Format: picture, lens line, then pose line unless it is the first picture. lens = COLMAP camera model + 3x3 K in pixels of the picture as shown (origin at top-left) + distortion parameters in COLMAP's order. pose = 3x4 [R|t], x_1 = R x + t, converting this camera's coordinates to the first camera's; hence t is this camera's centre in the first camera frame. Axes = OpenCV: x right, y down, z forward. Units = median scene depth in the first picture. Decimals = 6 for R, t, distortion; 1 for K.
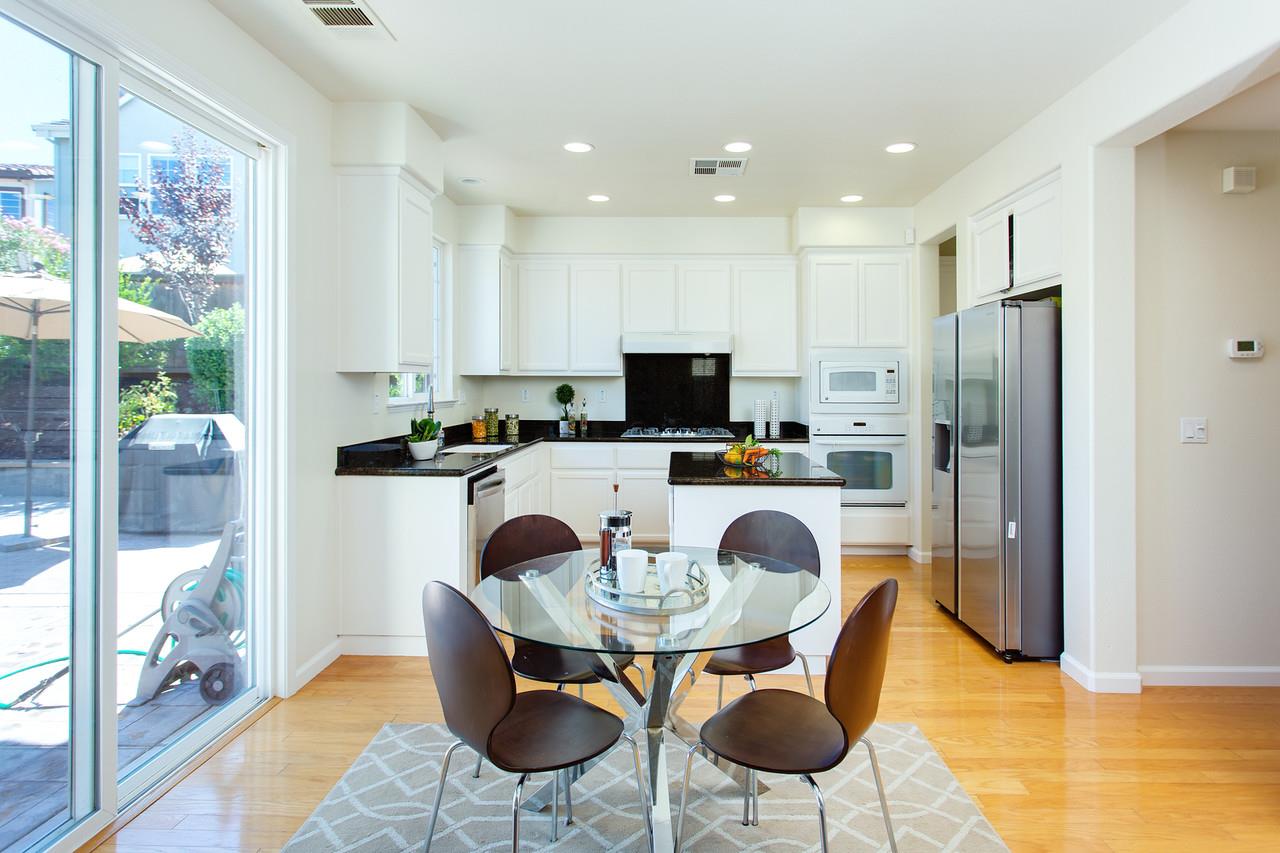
lens RADIAL K [[659.9, 0, 646.7], [0, 659.9, 379.3], [0, 0, 1]] dist [0.002947, 0.000962]
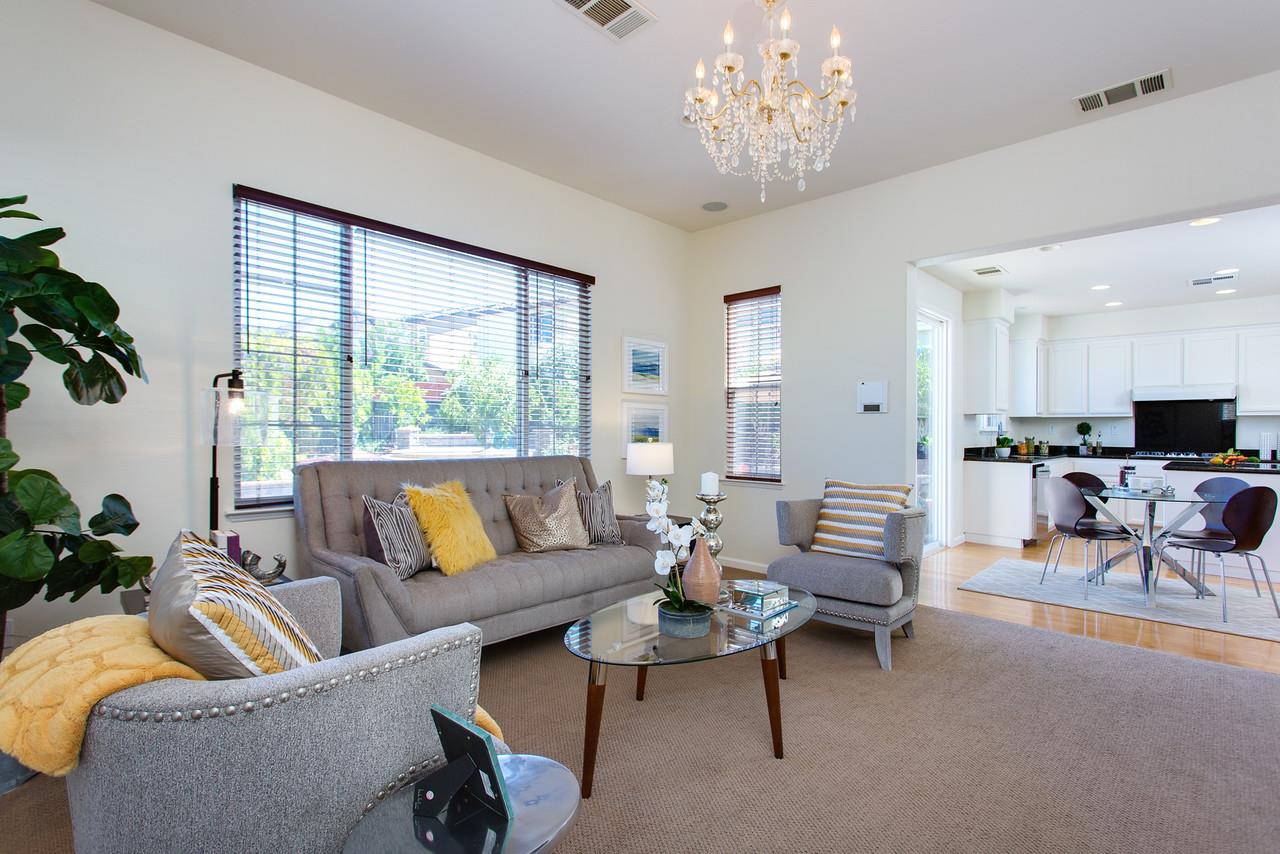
lens RADIAL K [[596.7, 0, 639.3], [0, 596.7, 438.8], [0, 0, 1]] dist [0.000571, 0.000062]
pose [[0.746195, 0.006833, -0.665692, 0.030987], [0.001066, 0.999934, 0.011459, 0.030004], [0.665727, -0.009260, 0.746138, -0.766541]]
